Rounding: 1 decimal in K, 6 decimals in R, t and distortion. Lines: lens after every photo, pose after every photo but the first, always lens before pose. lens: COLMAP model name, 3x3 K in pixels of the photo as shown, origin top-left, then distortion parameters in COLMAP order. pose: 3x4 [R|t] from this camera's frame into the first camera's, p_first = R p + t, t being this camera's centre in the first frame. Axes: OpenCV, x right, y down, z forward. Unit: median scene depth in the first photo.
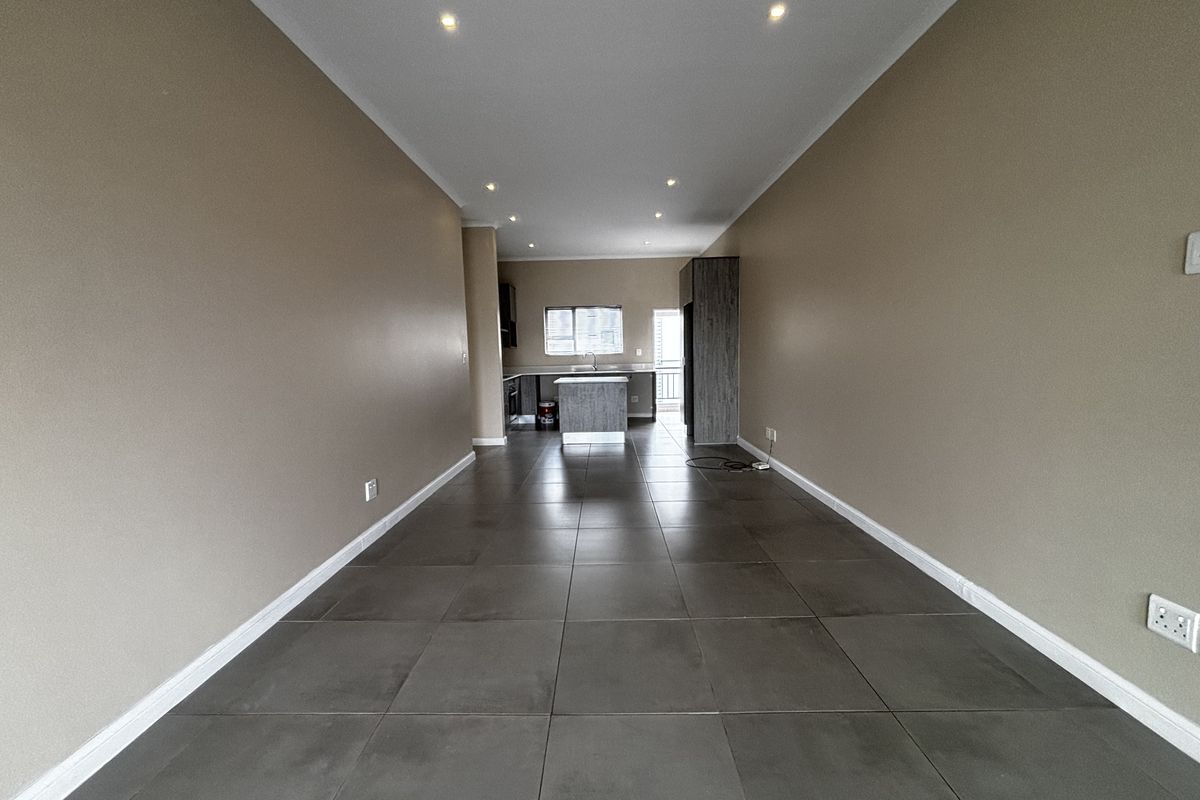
lens RADIAL K [[480.9, 0, 595.6], [0, 480.9, 395.8], [0, 0, 1]] dist [0.014061, -0.007625]
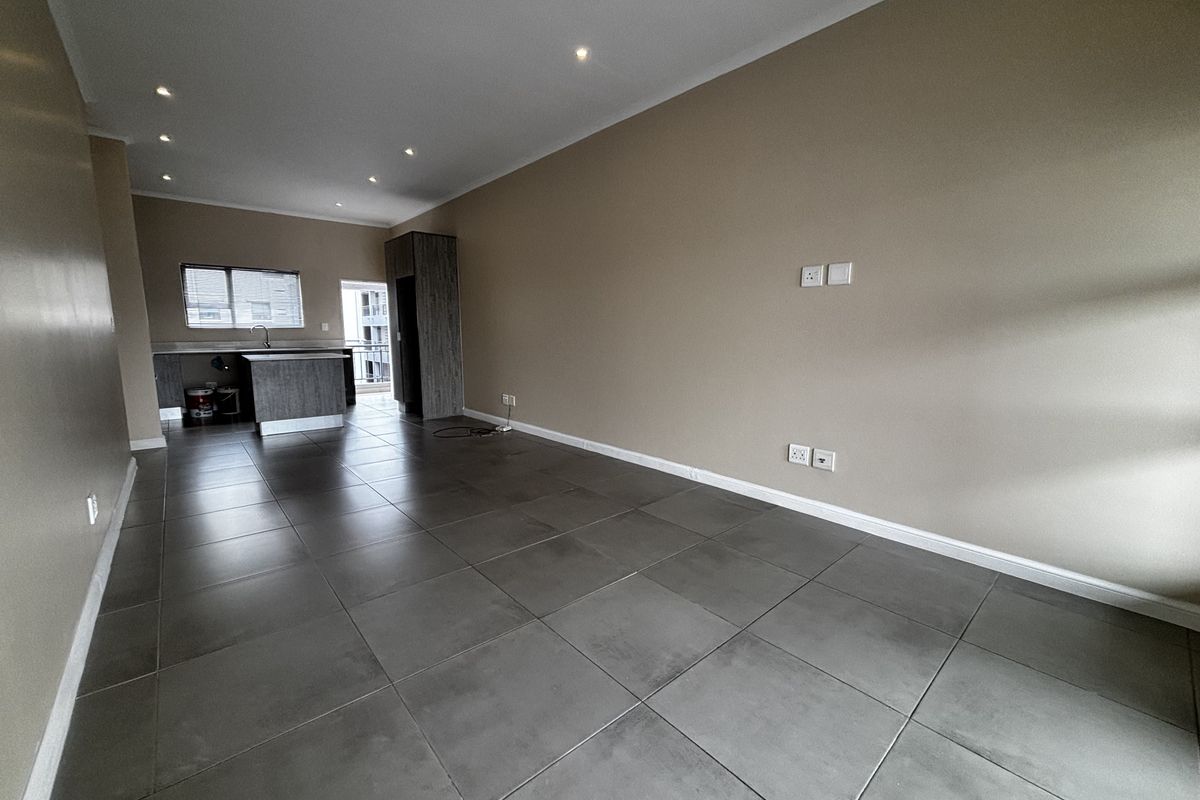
lens RADIAL K [[480.9, 0, 595.6], [0, 480.9, 395.8], [0, 0, 1]] dist [0.014061, -0.007625]
pose [[0.745568, -0.068376, 0.662912, -0.186993], [0.044939, 0.997617, 0.052357, 0.015136], [-0.664912, -0.009245, 0.746864, 0.007068]]
